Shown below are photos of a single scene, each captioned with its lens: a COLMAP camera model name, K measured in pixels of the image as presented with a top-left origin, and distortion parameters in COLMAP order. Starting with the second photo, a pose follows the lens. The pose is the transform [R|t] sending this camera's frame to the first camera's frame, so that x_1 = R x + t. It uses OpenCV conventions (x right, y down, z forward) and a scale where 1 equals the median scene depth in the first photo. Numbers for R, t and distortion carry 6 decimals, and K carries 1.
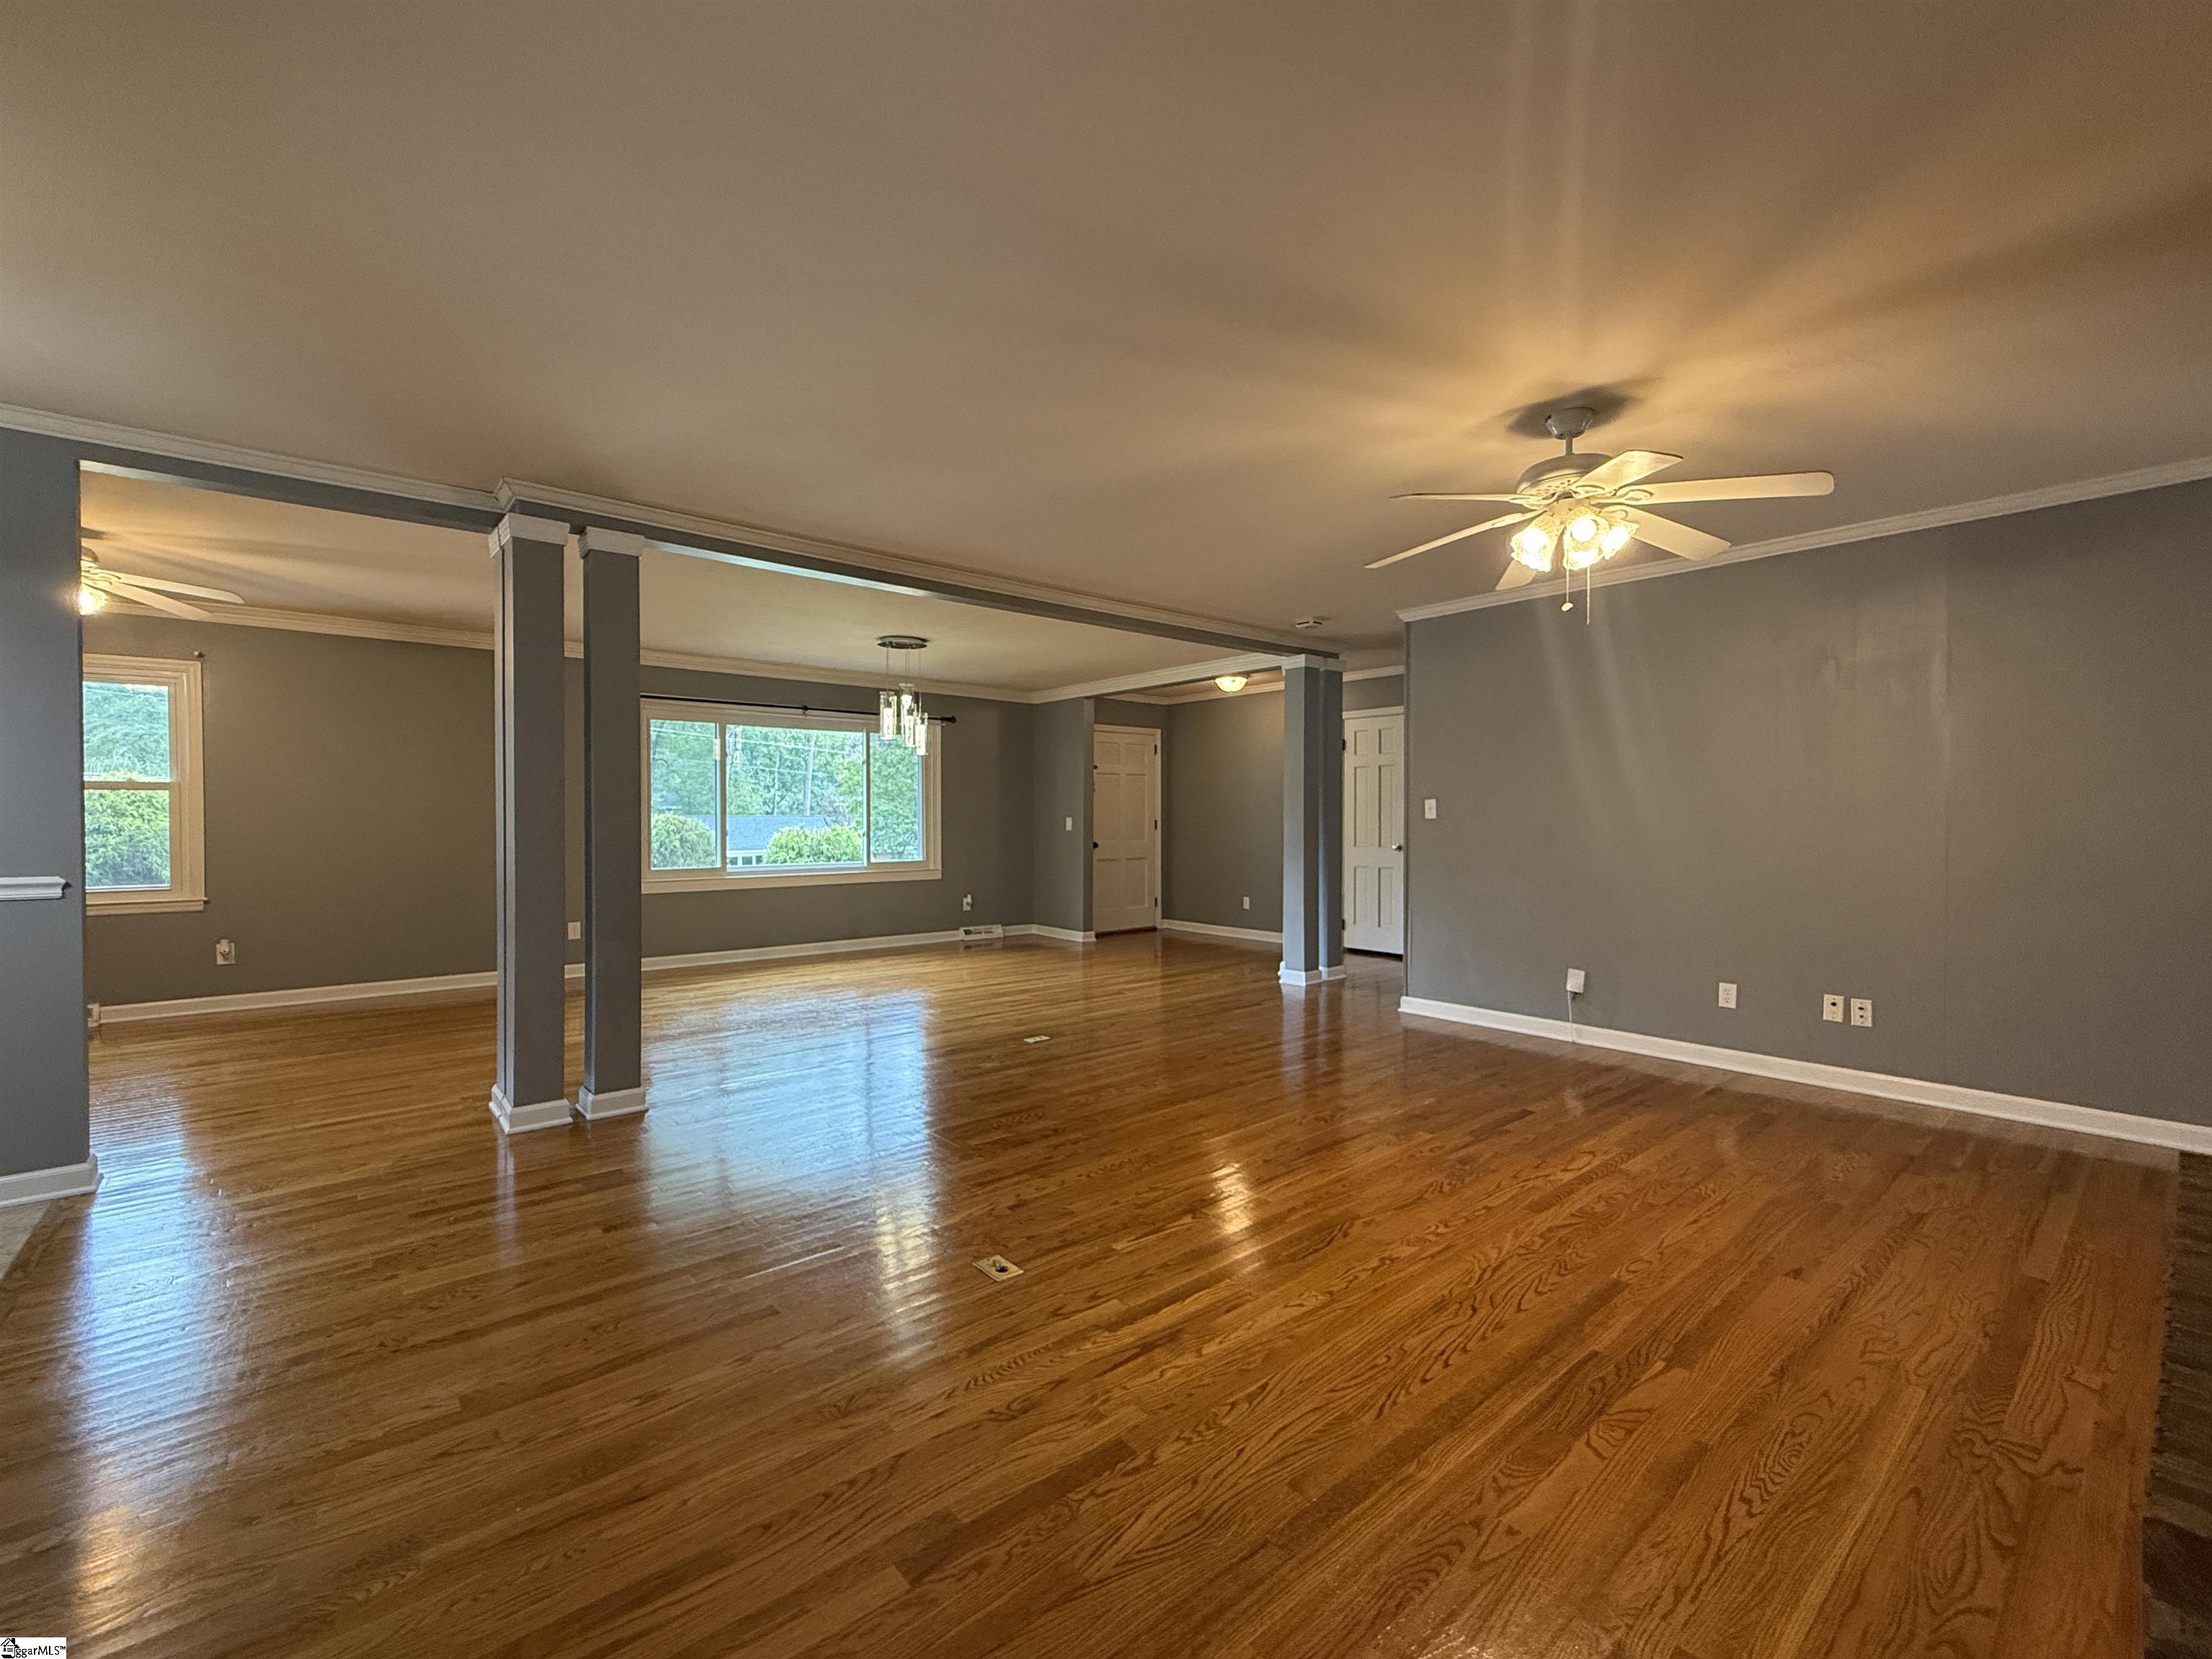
lens RADIAL K [[941.4, 0, 1125.9], [0, 941.4, 841.3], [0, 0, 1]] dist [-0.005159, -0.001047]
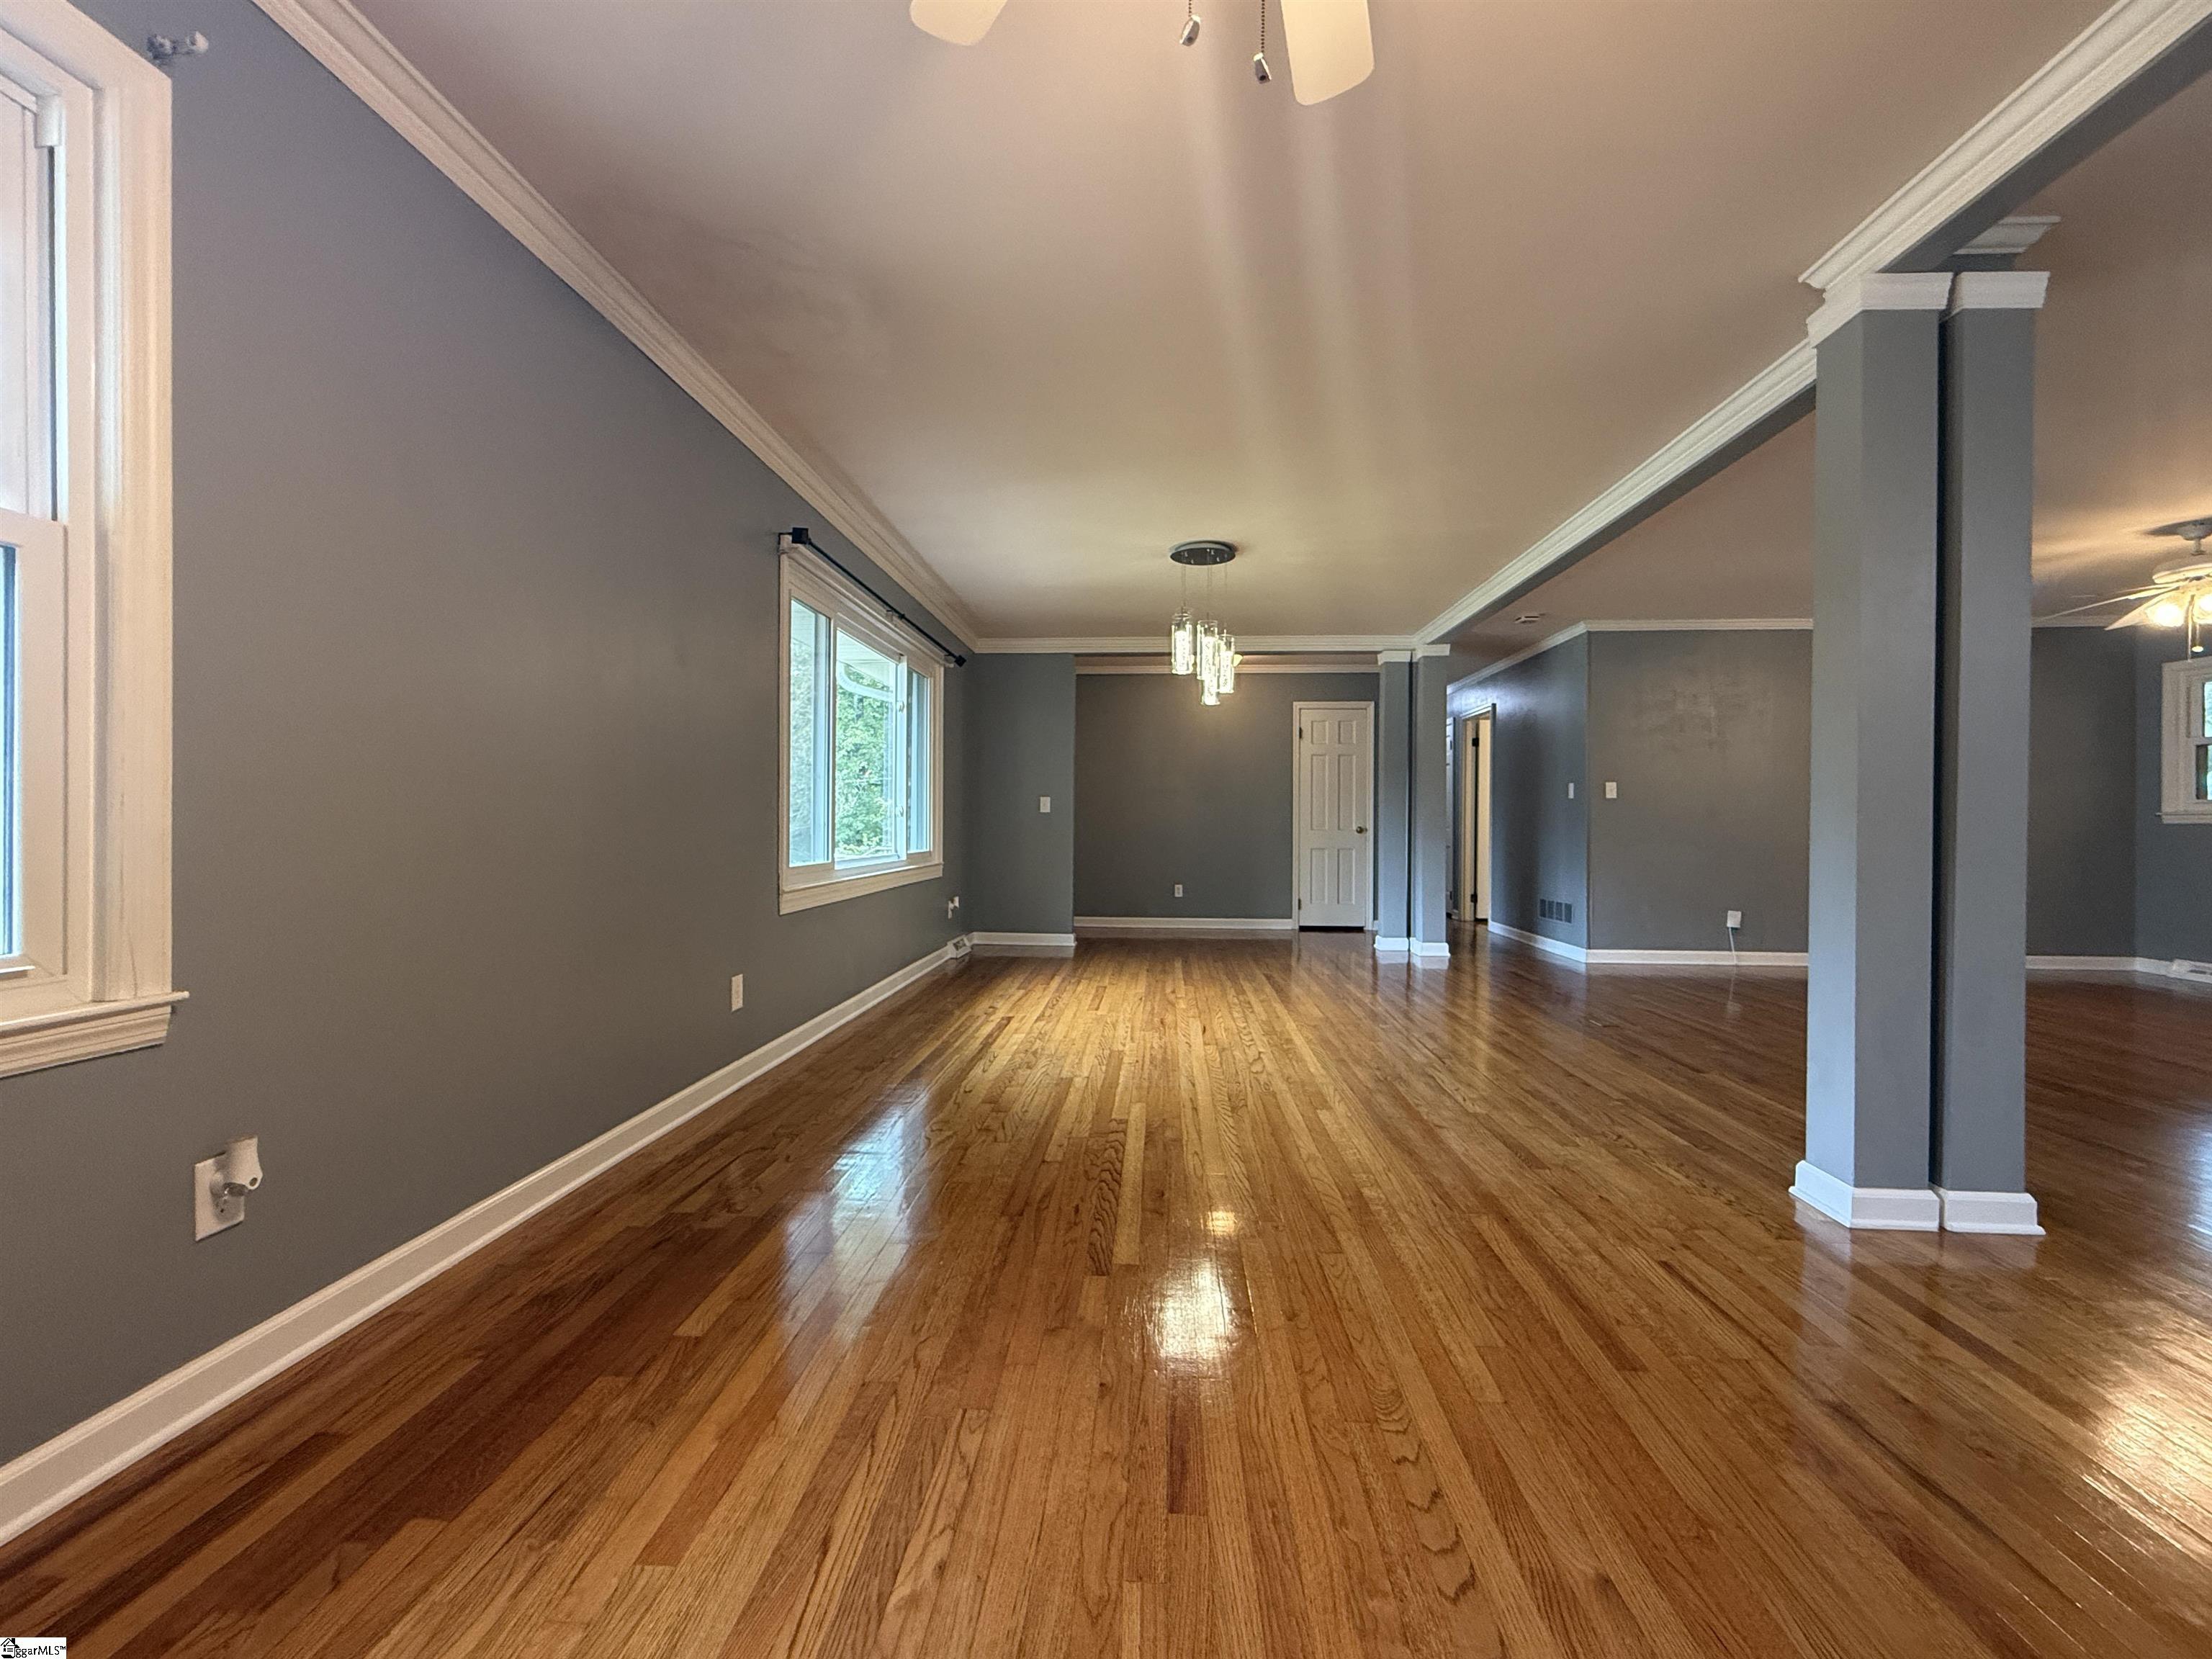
lens RADIAL K [[941.4, 0, 1115.3], [0, 941.4, 816.1], [0, 0, 1]] dist [-0.005159, -0.001047]
pose [[0.695119, 0.008398, 0.718845, -0.980236], [0.012126, 0.999653, -0.023404, 0.018607], [-0.718792, 0.024985, 0.694776, 0.615643]]
